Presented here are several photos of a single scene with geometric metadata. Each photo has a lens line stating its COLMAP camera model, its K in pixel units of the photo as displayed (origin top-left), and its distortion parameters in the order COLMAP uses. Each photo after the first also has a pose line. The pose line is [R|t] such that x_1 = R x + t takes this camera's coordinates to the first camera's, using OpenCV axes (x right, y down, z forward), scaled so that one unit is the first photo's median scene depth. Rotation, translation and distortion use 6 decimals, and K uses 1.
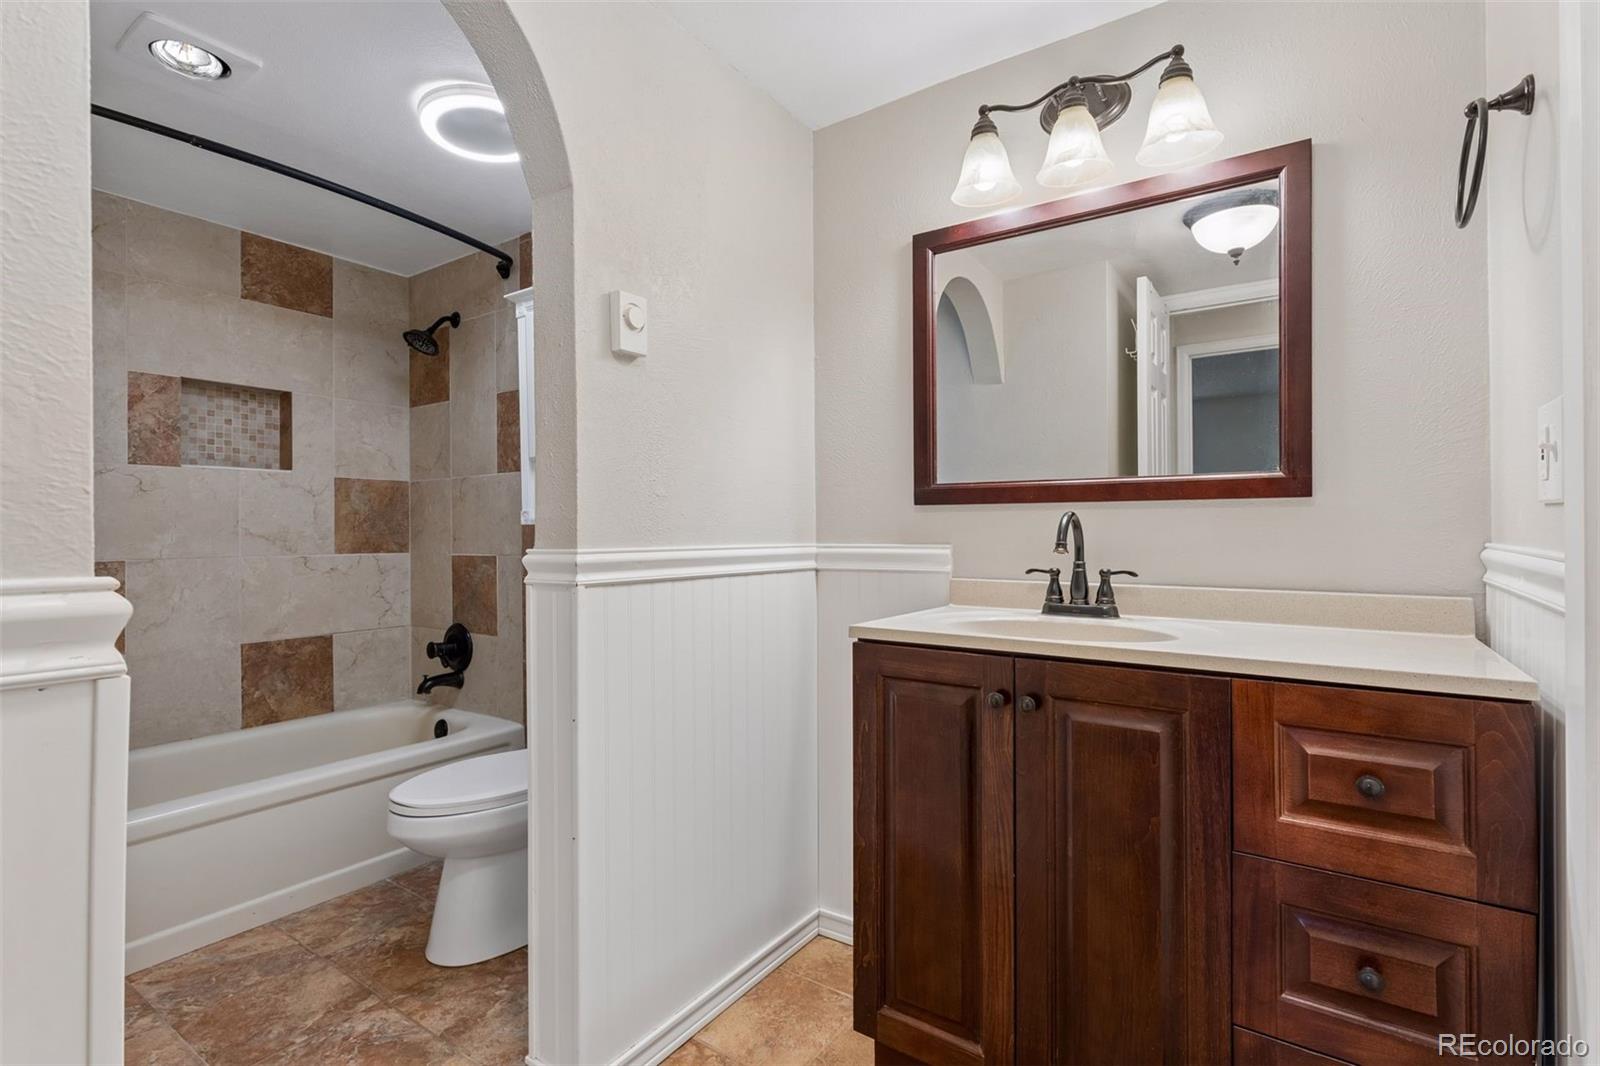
lens RADIAL K [[740.6, 0, 801.2], [0, 740.6, 516.8], [0, 0, 1]] dist [0.002356, -0.000040]
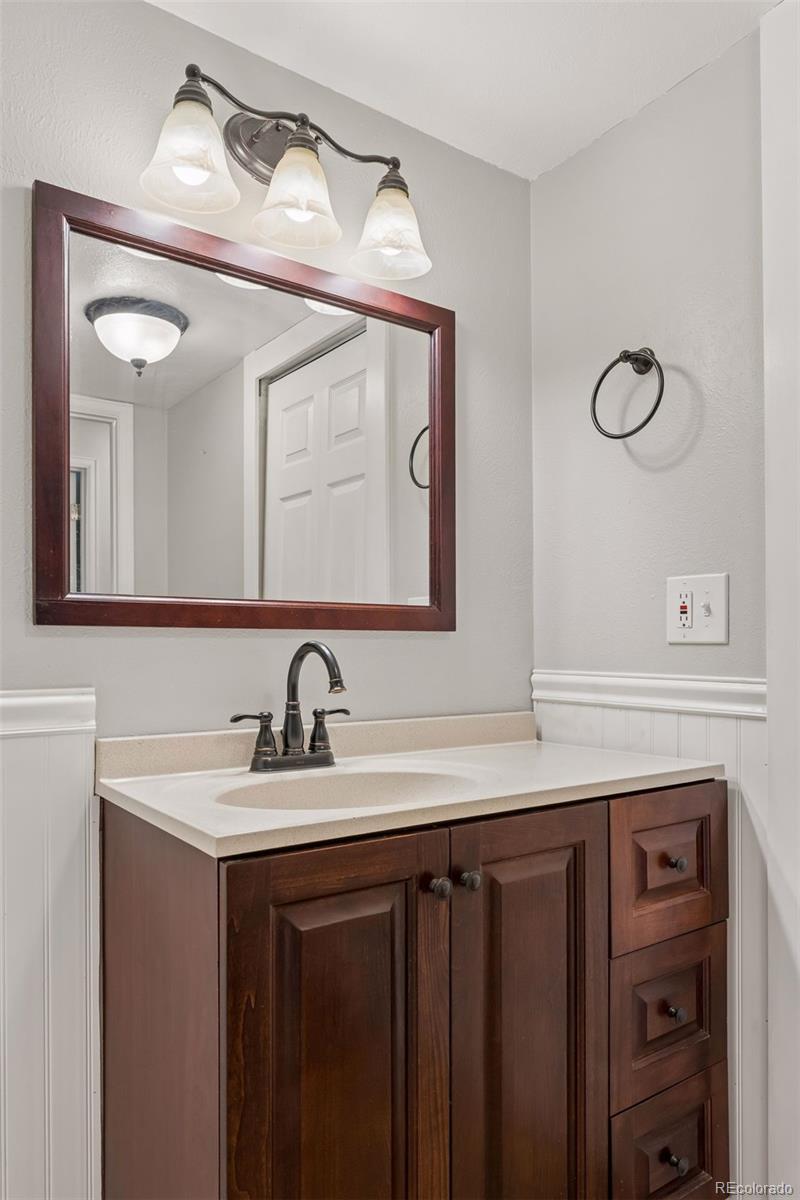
lens RADIAL K [[802.3, 0, 365.3], [0, 802.3, 639.0], [0, 0, 1]] dist [-0.002657, -0.003963]
pose [[0.354862, 0.012626, 0.934833, -0.241730], [-0.014418, 0.999864, -0.008031, -0.001915], [-0.934808, -0.010629, 0.354996, 0.341586]]
